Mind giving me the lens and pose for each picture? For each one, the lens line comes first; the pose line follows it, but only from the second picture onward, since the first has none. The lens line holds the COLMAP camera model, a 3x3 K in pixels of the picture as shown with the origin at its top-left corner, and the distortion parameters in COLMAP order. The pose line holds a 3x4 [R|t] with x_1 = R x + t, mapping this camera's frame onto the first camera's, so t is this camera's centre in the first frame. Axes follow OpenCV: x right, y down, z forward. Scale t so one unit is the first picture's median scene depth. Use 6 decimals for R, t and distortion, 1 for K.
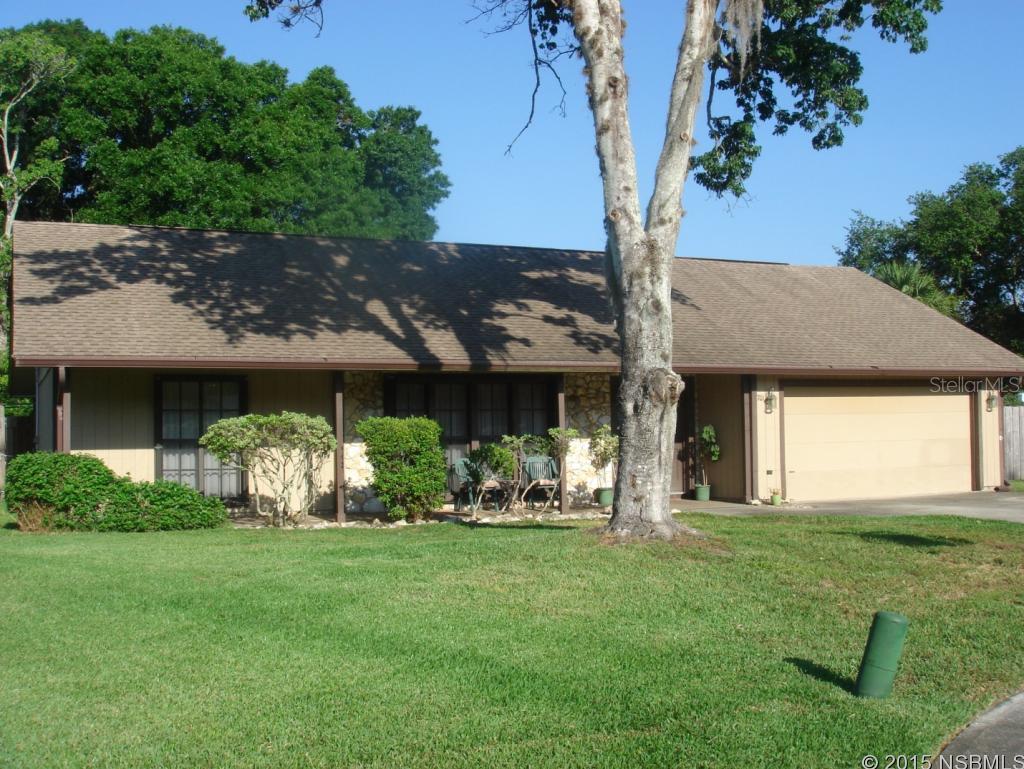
lens RADIAL K [[1195.6, 0, 512.0], [0, 1195.6, 384.5], [0, 0, 1]] dist [-0.098902, 0.008447]
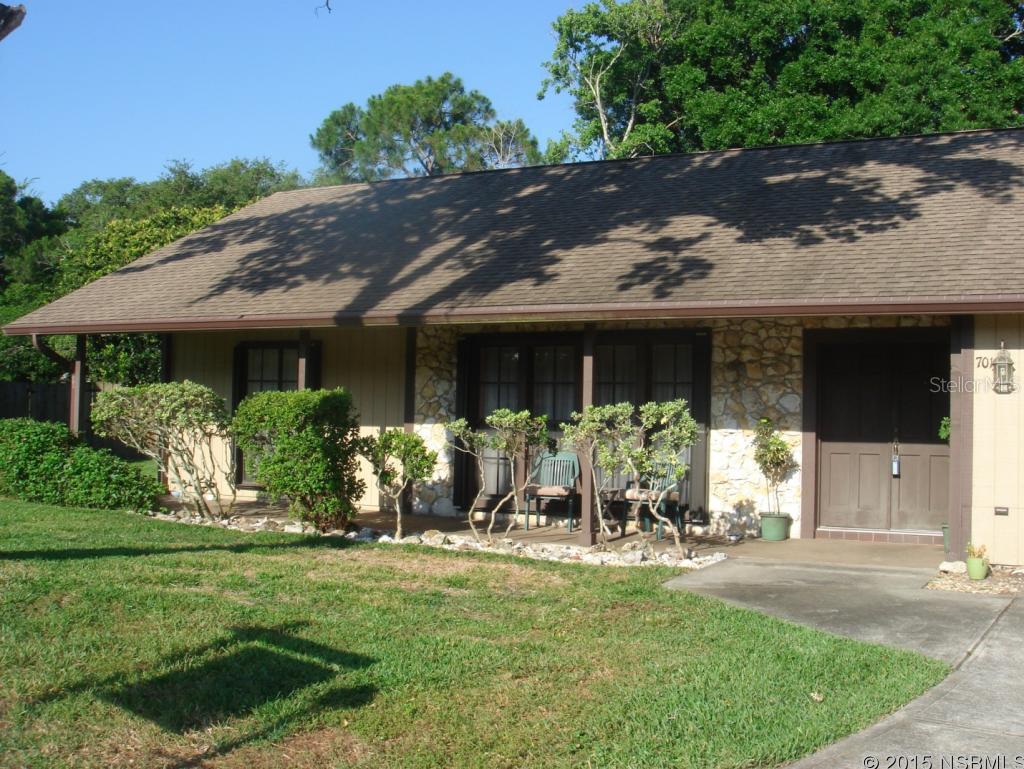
lens RADIAL K [[1195.6, 0, 512.0], [0, 1195.6, 384.5], [0, 0, 1]] dist [-0.098902, 0.008447]
pose [[0.616556, 0.003283, -0.787304, 0.472678], [0.004246, 0.999963, 0.007495, 0.016129], [0.787299, -0.007964, 0.616520, 0.519296]]
